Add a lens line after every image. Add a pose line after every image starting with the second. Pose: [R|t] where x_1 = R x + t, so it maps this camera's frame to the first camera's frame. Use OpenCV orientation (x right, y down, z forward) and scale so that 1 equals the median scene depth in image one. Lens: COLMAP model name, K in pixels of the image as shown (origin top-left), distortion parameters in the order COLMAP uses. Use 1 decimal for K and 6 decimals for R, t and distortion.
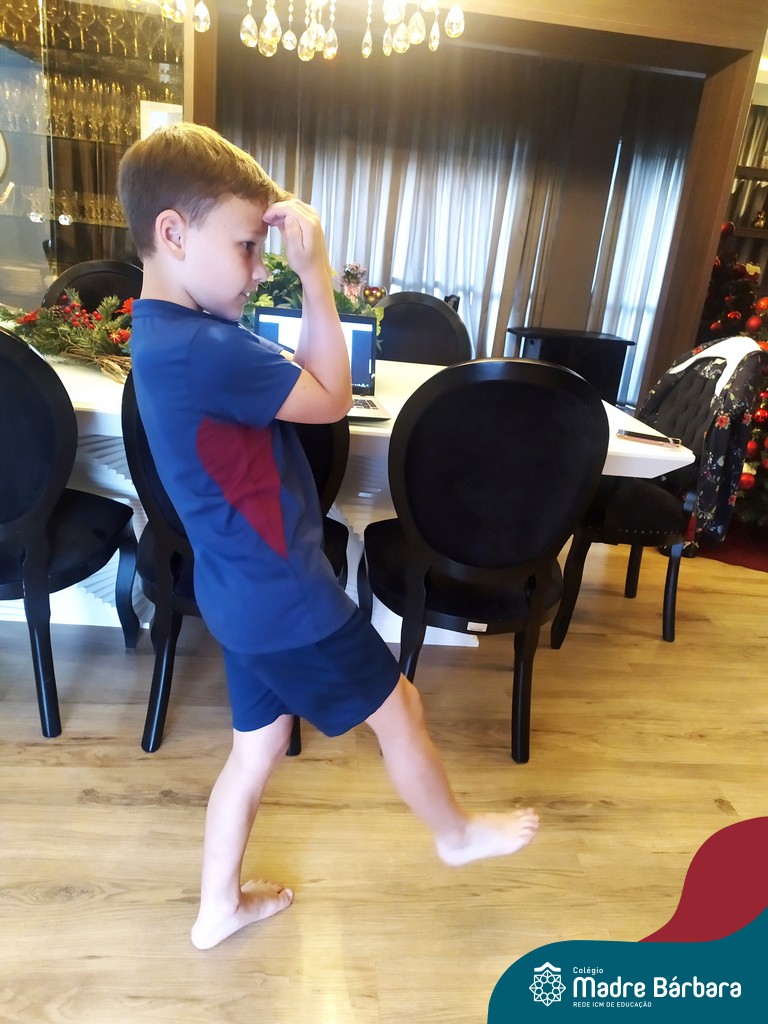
lens RADIAL K [[751.7, 0, 384.0], [0, 751.7, 509.0], [0, 0, 1]] dist [0.053201, -0.052484]
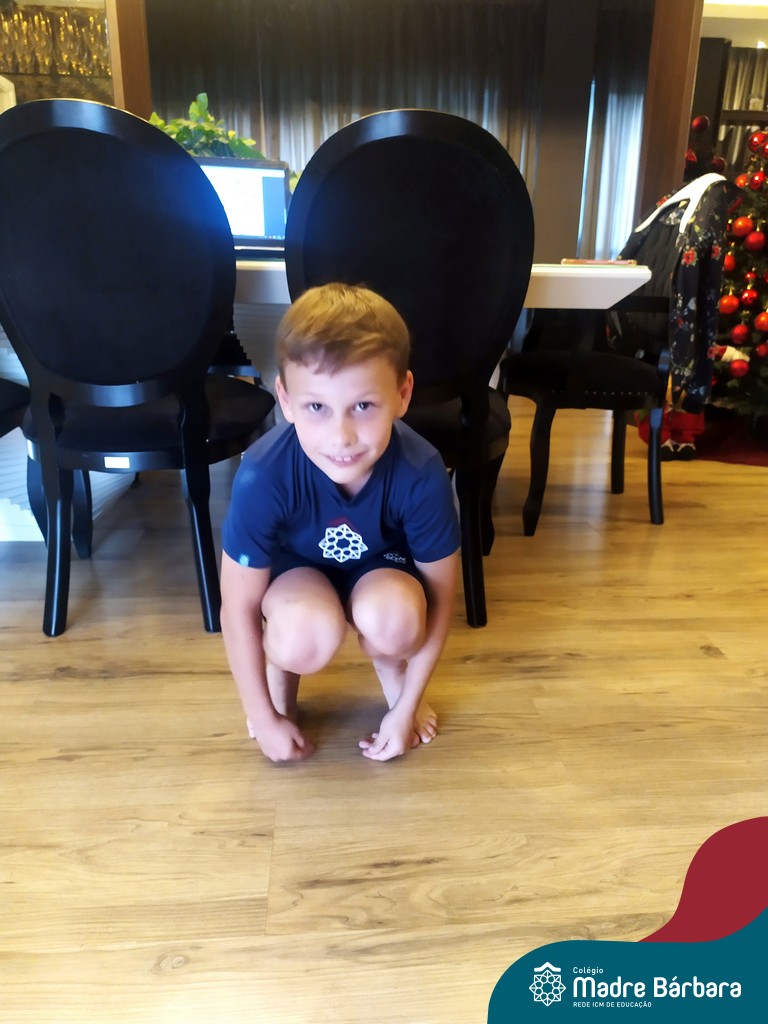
lens RADIAL K [[755.3, 0, 385.0], [0, 755.3, 508.9], [0, 0, 1]] dist [0.062143, -0.081171]
pose [[0.996396, -0.078773, -0.031467, 0.112245], [0.077984, 0.996626, -0.025587, 0.212774], [0.033376, 0.023041, 0.999177, 0.110832]]
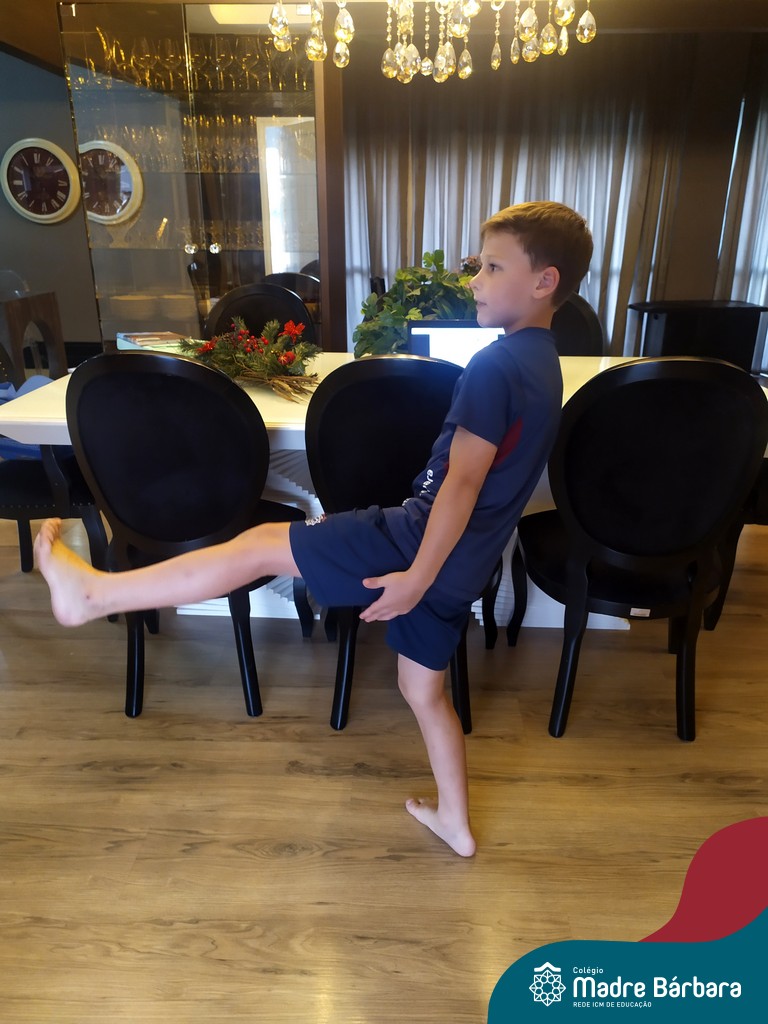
lens RADIAL K [[745.0, 0, 384.0], [0, 745.0, 512.0], [0, 0, 1]] dist [0.066995, -0.078514]
pose [[0.987640, -0.046079, -0.149814, -0.058971], [0.049597, 0.998573, 0.019827, -0.019172], [0.148686, -0.027012, 0.988515, -0.076358]]
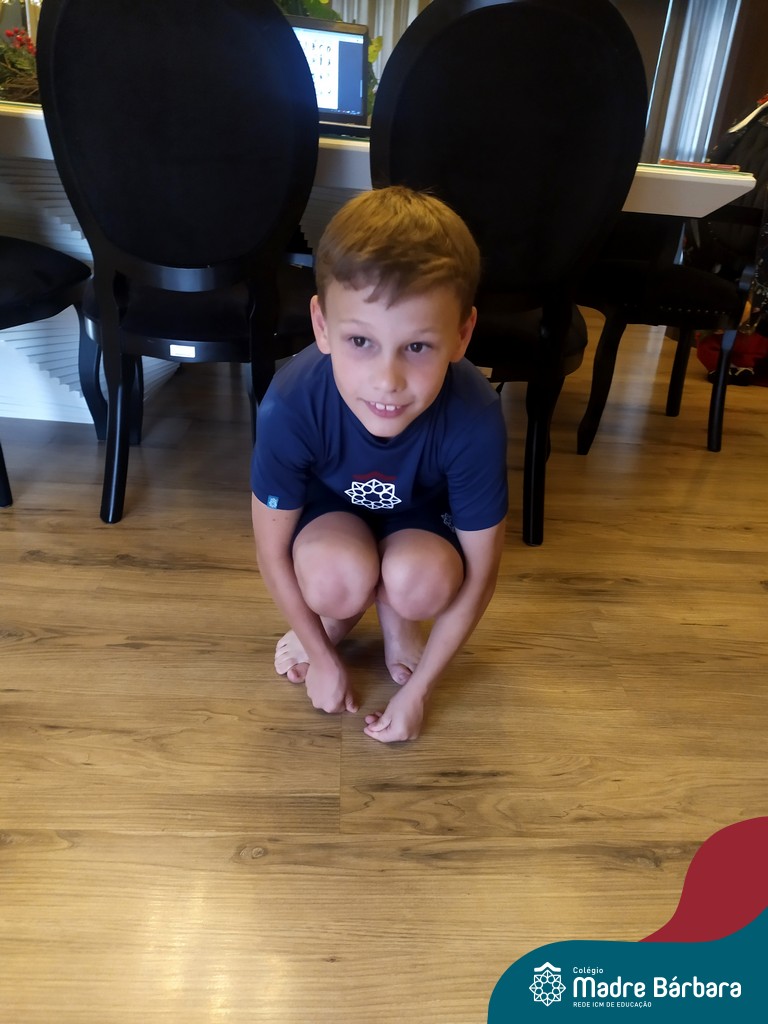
lens RADIAL K [[755.3, 0, 385.0], [0, 755.3, 508.9], [0, 0, 1]] dist [0.062143, -0.081171]
pose [[0.998550, -0.000926, -0.053828, 0.057662], [0.006545, 0.994523, 0.104313, 0.202143], [0.053437, -0.104514, 0.993087, 0.128402]]
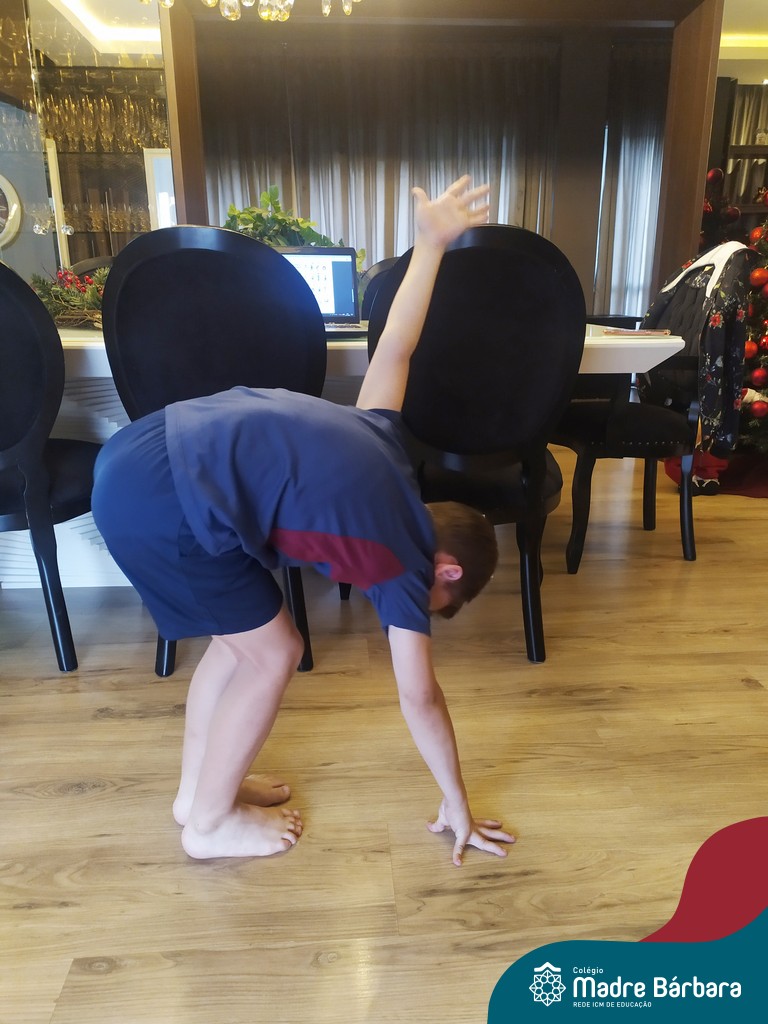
lens RADIAL K [[745.0, 0, 384.0], [0, 745.0, 512.0], [0, 0, 1]] dist [0.066995, -0.078514]
pose [[0.994154, -0.096387, -0.048665, 0.048985], [0.093977, 0.994338, -0.049598, 0.170203], [0.053170, 0.044735, 0.997583, 0.009368]]
